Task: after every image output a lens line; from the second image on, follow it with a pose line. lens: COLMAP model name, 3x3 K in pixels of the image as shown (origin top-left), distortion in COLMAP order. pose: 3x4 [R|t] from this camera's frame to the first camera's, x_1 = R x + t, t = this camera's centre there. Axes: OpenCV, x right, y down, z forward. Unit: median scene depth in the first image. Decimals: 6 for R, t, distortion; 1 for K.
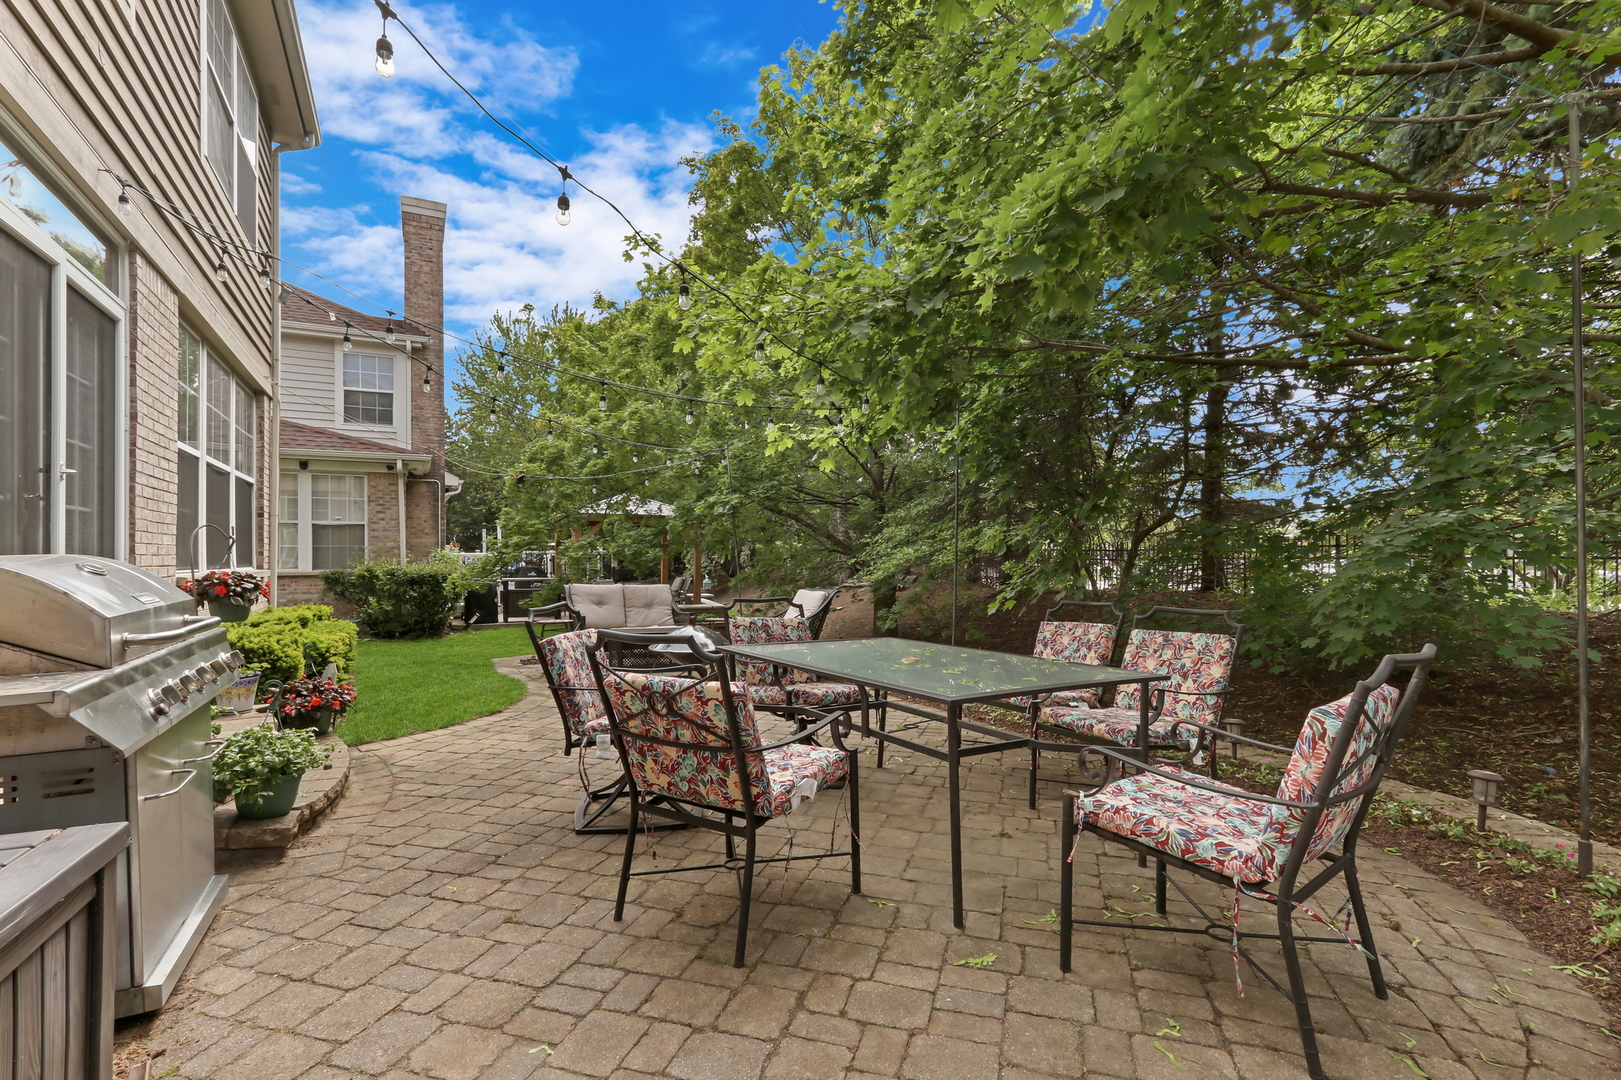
lens RADIAL K [[741.6, 0, 805.5], [0, 741.6, 549.9], [0, 0, 1]] dist [-0.021855, -0.000900]
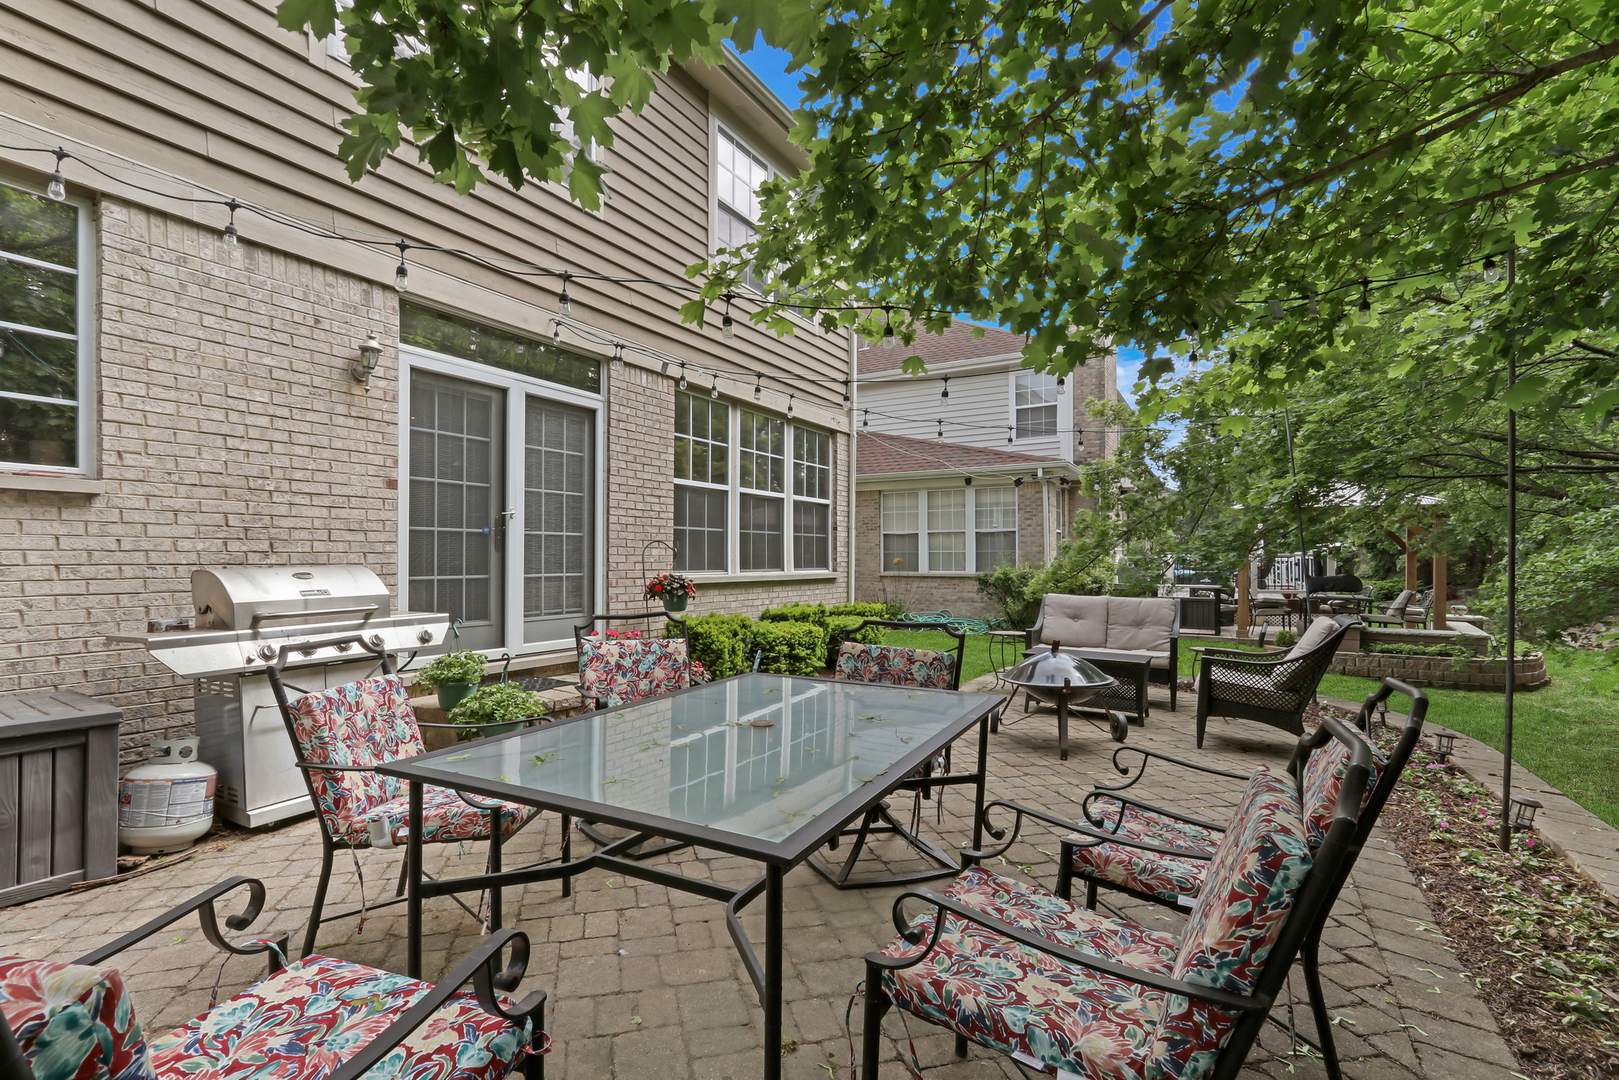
lens RADIAL K [[740.7, 0, 797.1], [0, 740.7, 550.7], [0, 0, 1]] dist [-0.021855, -0.000900]
pose [[0.521074, -0.007587, -0.853478, 0.146520], [0.006676, 0.999966, -0.004813, -0.001851], [0.853485, -0.003190, 0.521107, 0.132405]]
